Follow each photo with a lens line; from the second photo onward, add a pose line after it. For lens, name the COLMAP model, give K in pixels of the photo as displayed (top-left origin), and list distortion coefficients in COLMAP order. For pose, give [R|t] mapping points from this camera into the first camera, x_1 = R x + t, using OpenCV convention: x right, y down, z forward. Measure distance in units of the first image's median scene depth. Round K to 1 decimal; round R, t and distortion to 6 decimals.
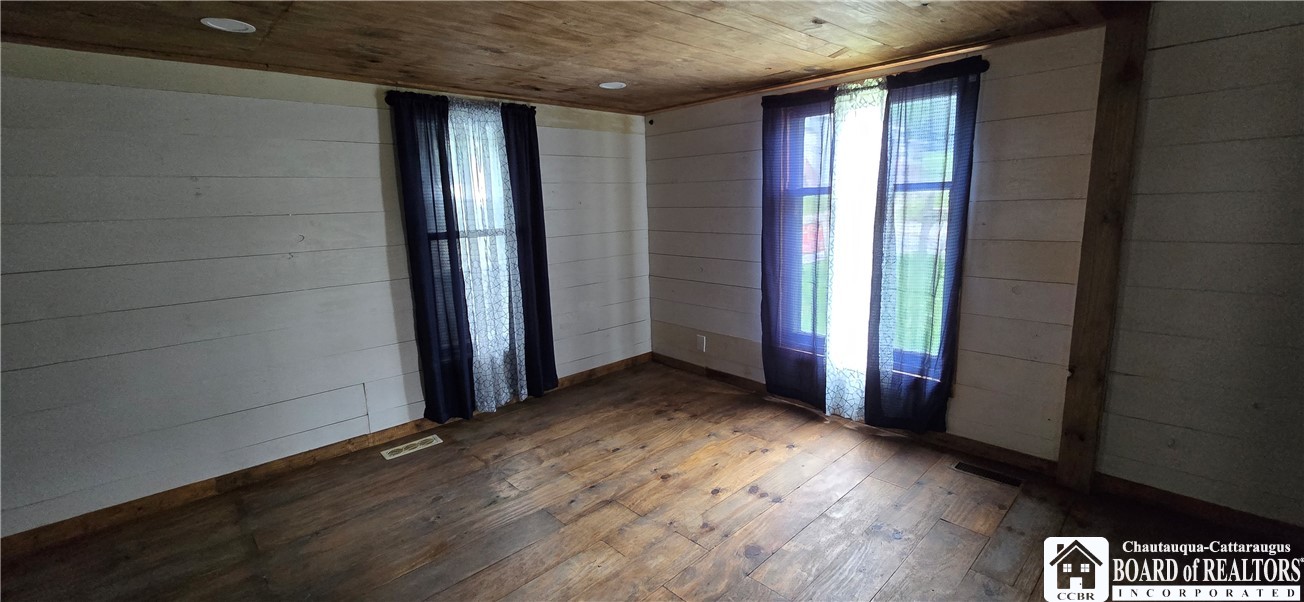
lens RADIAL K [[530.2, 0, 652.8], [0, 530.2, 296.1], [0, 0, 1]] dist [-0.002345, -0.000396]
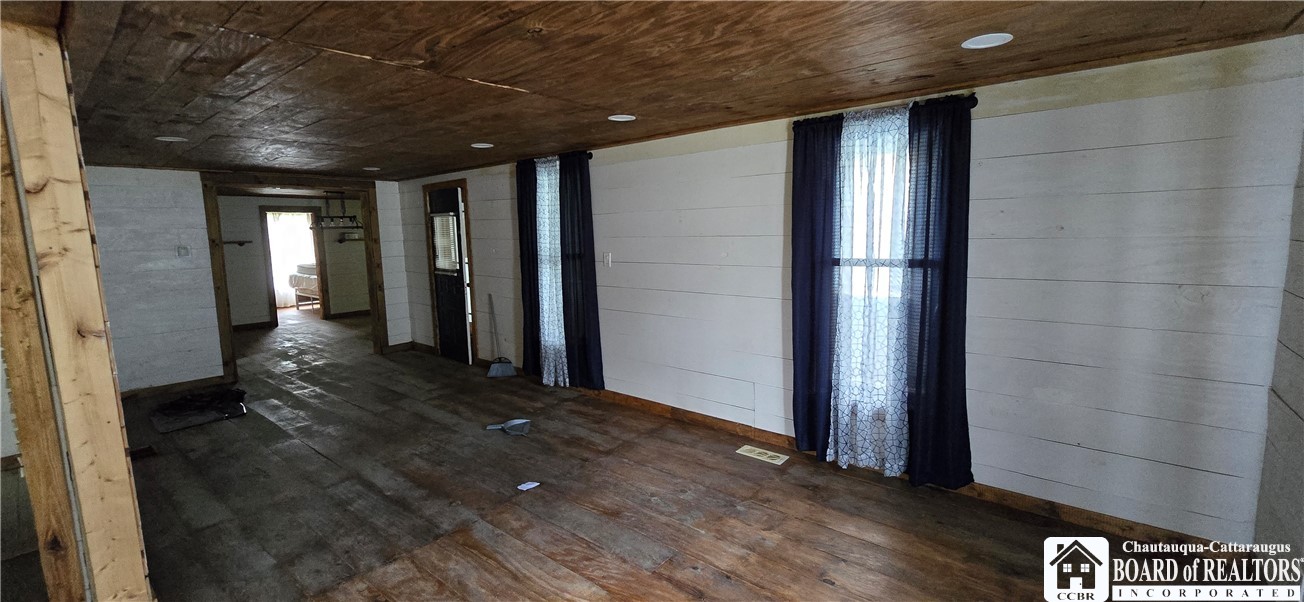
lens RADIAL K [[530.2, 0, 651.9], [0, 530.2, 293.2], [0, 0, 1]] dist [-0.002345, -0.000396]
pose [[0.114185, 0.150658, -0.981970, 0.539464], [-0.148133, 0.979967, 0.133125, -0.149397], [0.982354, 0.130261, 0.134214, 0.612141]]
